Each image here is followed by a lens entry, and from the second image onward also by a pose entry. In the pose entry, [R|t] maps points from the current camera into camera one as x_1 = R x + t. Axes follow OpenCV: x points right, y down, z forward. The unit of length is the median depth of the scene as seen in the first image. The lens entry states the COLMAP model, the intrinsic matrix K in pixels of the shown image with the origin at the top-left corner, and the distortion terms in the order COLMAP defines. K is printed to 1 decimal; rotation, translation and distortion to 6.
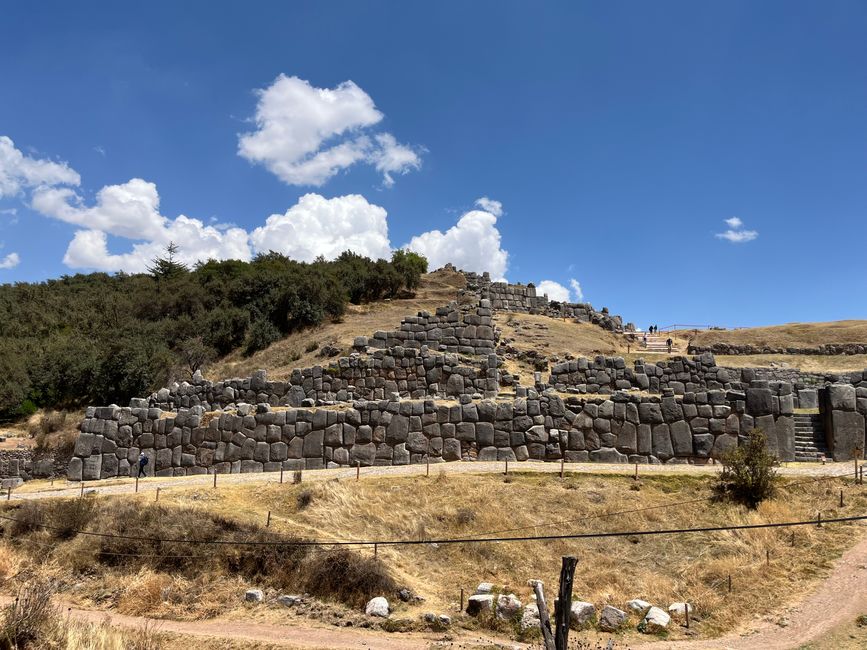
lens RADIAL K [[655.7, 0, 429.9], [0, 655.7, 328.9], [0, 0, 1]] dist [0.044841, -0.065570]
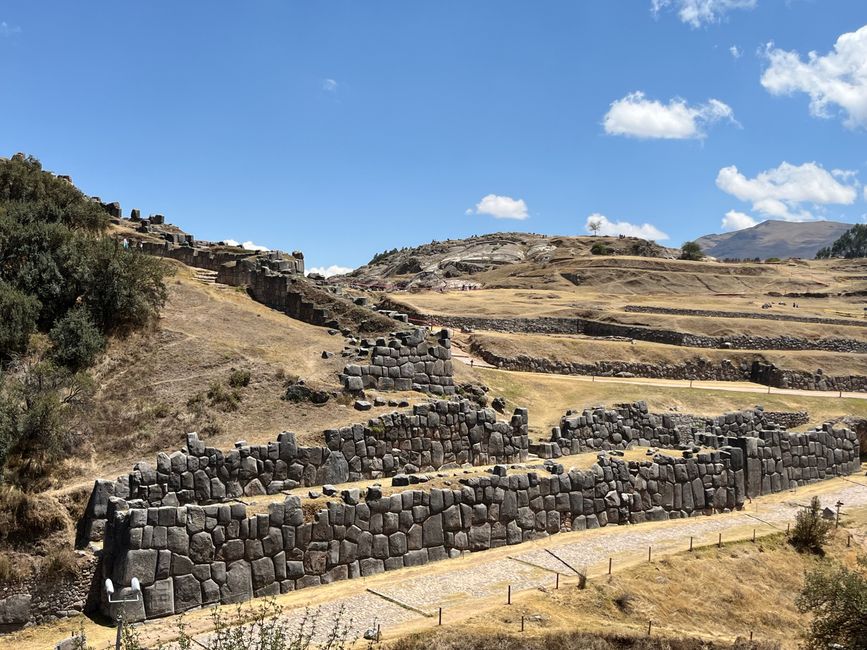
lens RADIAL K [[1097.7, 0, 431.9], [0, 1097.7, 323.9], [0, 0, 1]] dist [0.035297, 0.000000]
pose [[0.657652, 0.019824, 0.753061, -1.307307], [-0.128841, 0.987884, 0.086513, -0.222673], [-0.742223, -0.153921, 0.652238, 0.112437]]
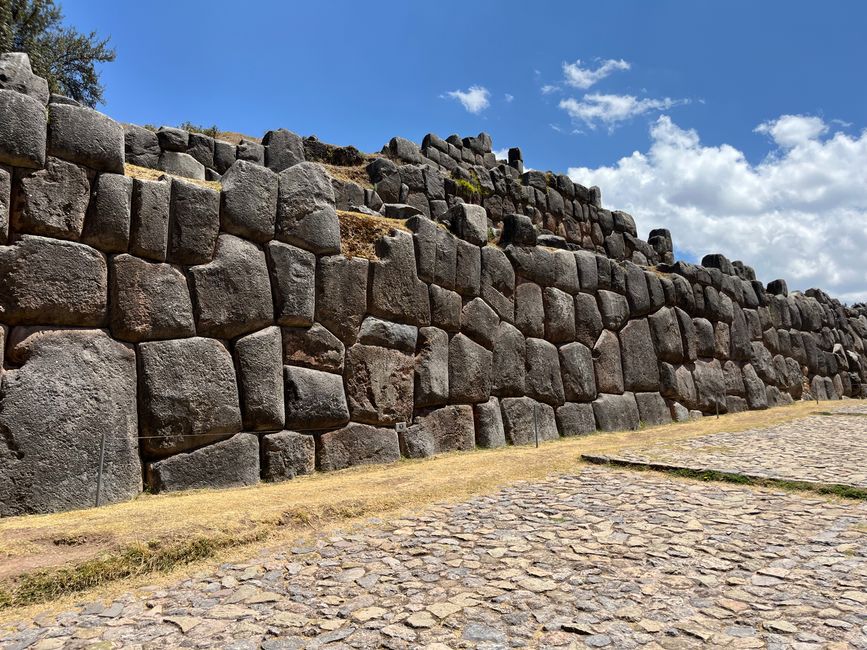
lens RADIAL K [[655.7, 0, 420.2], [0, 655.7, 332.3], [0, 0, 1]] dist [0.044841, -0.065570]
pose [[0.603345, 0.092984, 0.792041, -0.554053], [-0.108762, 0.993494, -0.033784, 0.194987], [-0.790029, -0.065760, 0.609533, 0.907571]]
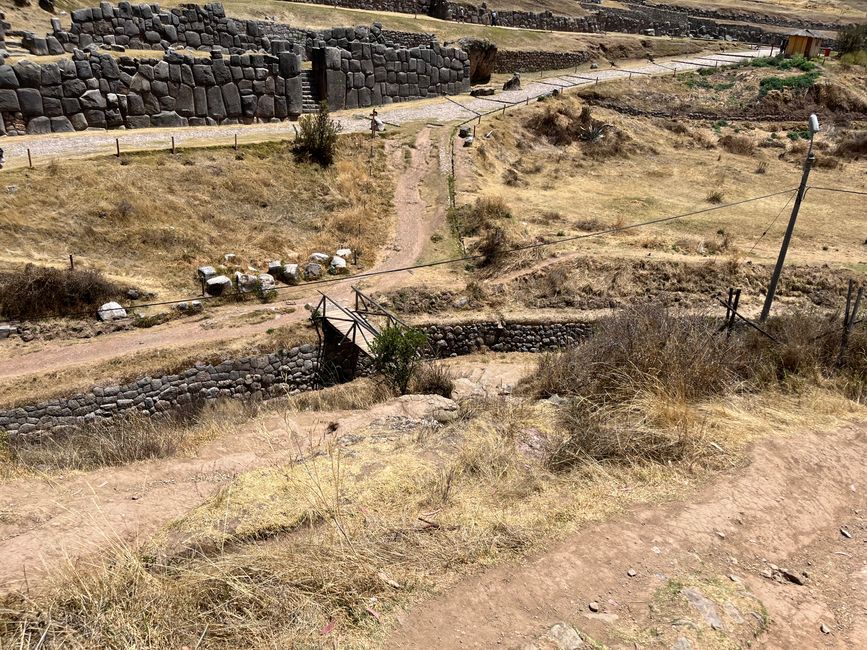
lens RADIAL K [[655.7, 0, 437.5], [0, 655.7, 330.1], [0, 0, 1]] dist [0.044841, -0.065570]
pose [[0.600119, -0.305751, 0.739171, -0.325088], [-0.159036, 0.860014, 0.484855, -0.087408], [-0.783942, -0.408525, 0.467485, 0.046934]]
